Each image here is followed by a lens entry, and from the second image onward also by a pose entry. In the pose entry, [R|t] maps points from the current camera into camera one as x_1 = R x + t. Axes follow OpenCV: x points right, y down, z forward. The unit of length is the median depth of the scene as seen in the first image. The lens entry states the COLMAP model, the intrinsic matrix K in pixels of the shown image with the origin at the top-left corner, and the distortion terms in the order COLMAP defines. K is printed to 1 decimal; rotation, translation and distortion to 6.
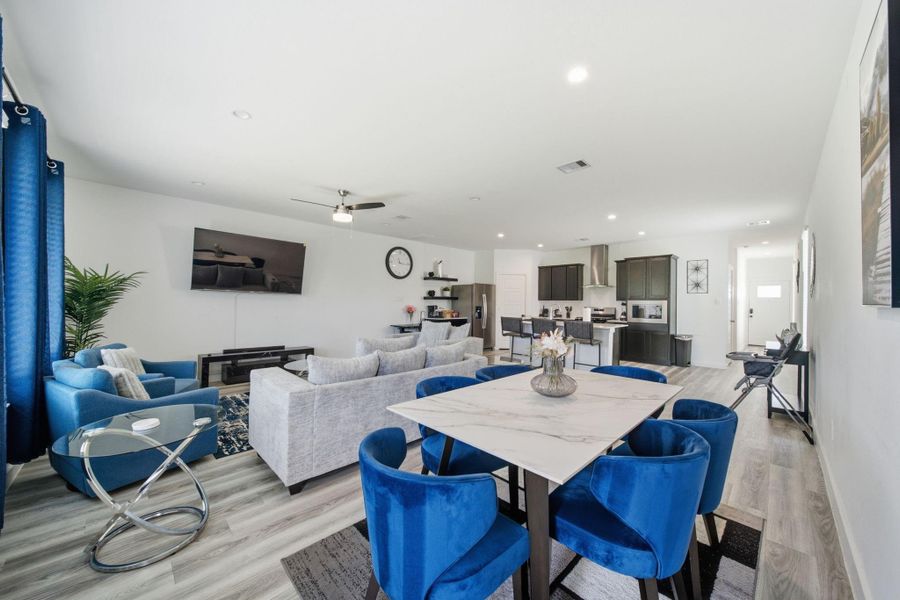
lens RADIAL K [[330.8, 0, 450.0], [0, 330.8, 300.0], [0, 0, 1]] dist [-0.000699, -0.000052]
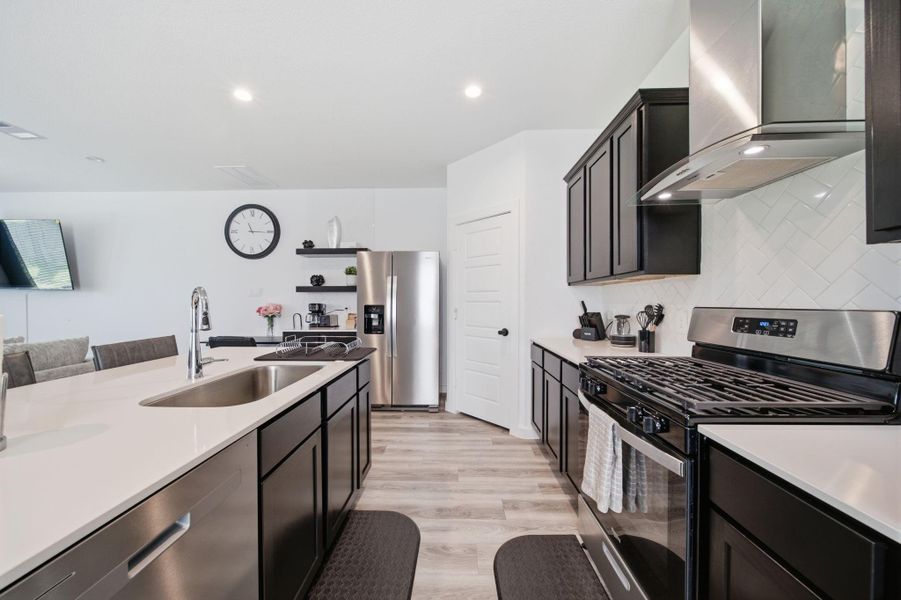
lens RADIAL K [[321.9, 0, 450.5], [0, 321.9, 300.0], [0, 0, 1]] dist [-0.002088, -0.000193]
pose [[0.678770, -0.013321, -0.734230, 0.468242], [0.017732, 0.999841, -0.001747, 0.015751], [0.734137, -0.011834, 0.678899, 0.799533]]
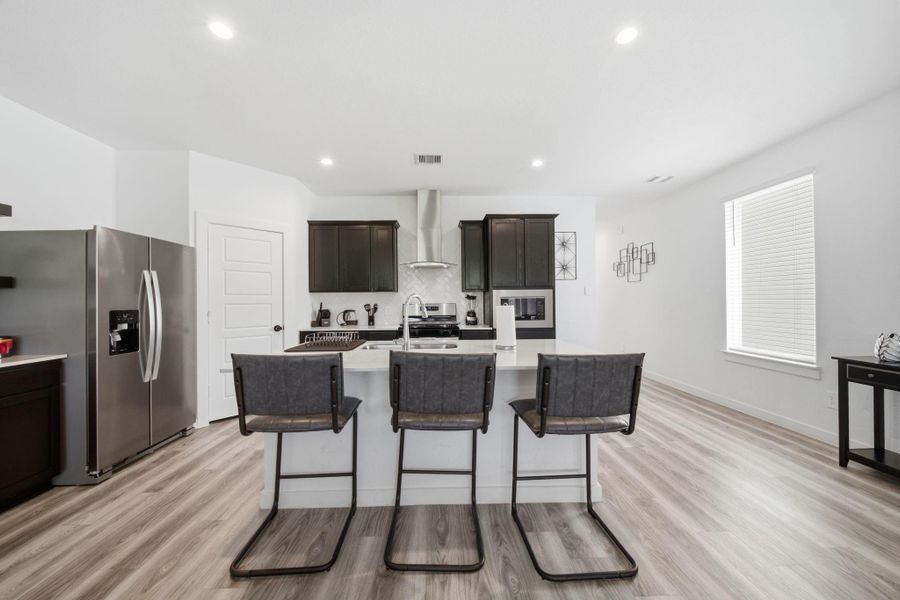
lens RADIAL K [[321.5, 0, 450.0], [0, 321.5, 300.0], [0, 0, 1]] dist [-0.002088, -0.000193]
pose [[0.685501, -0.015732, 0.727902, 0.079663], [0.010383, 0.999876, 0.011832, 0.009628], [-0.727997, -0.000553, 0.685580, 0.608378]]
